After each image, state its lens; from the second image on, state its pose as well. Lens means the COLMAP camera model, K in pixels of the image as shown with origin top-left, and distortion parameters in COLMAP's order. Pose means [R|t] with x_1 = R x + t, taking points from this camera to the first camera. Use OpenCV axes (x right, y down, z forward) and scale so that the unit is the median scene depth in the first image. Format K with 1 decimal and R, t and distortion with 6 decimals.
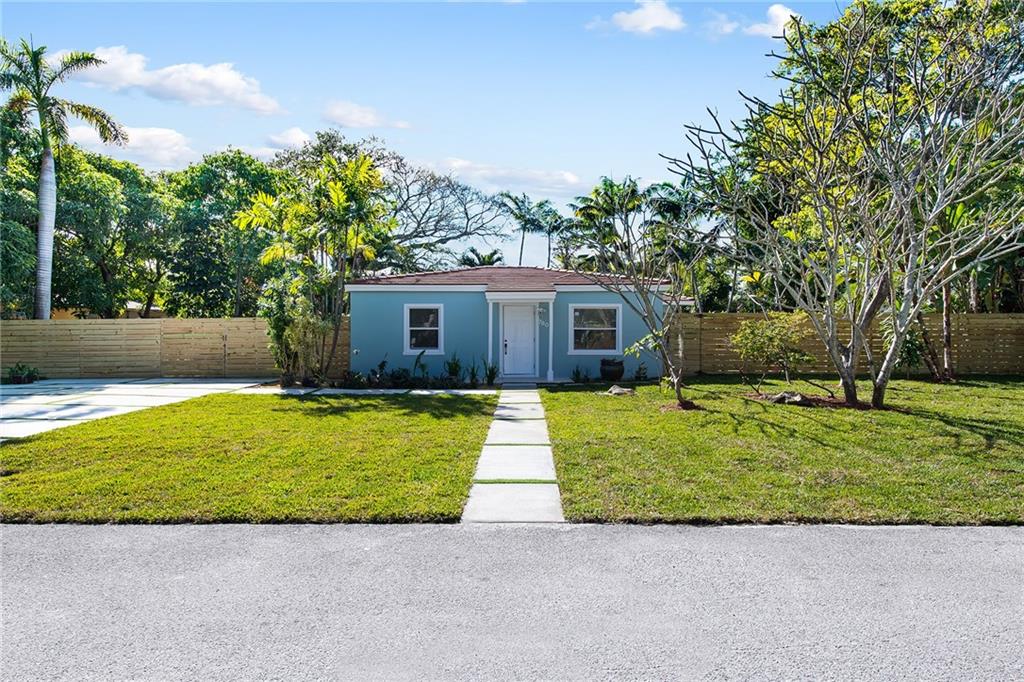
lens RADIAL K [[623.6, 0, 512.0], [0, 623.6, 339.5], [0, 0, 1]] dist [0.003476, -0.000529]
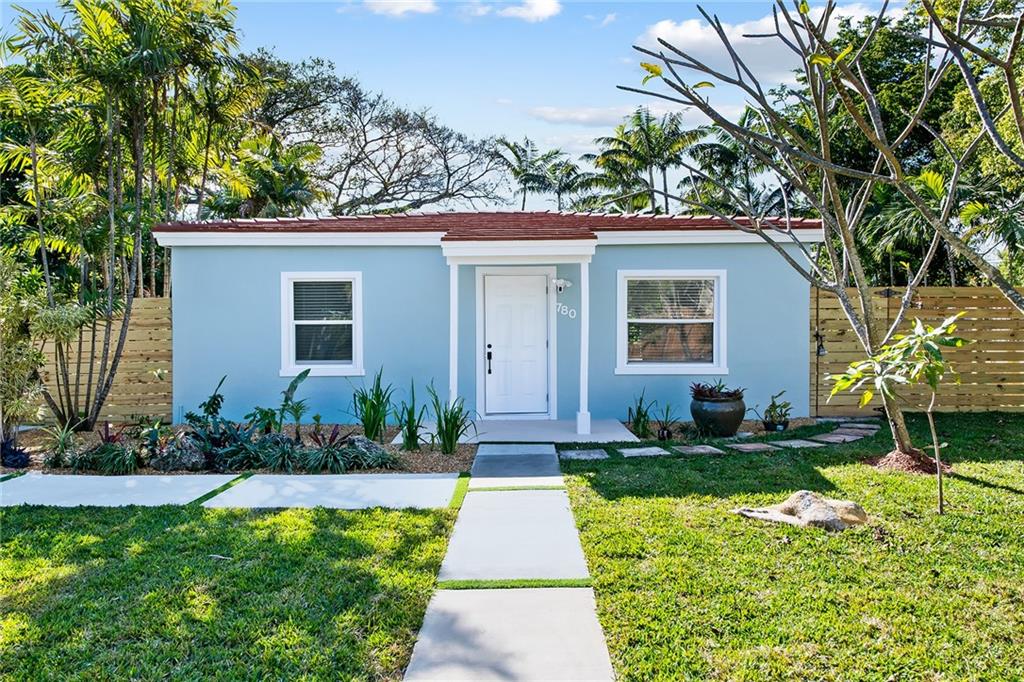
lens RADIAL K [[708.0, 0, 511.8], [0, 708.0, 340.9], [0, 0, 1]] dist [0.001186, 0.000060]
pose [[0.999986, -0.005346, -0.000446, 0.003188], [0.005349, 0.999946, 0.008936, -0.002634], [0.000398, -0.008938, 0.999960, 0.169252]]
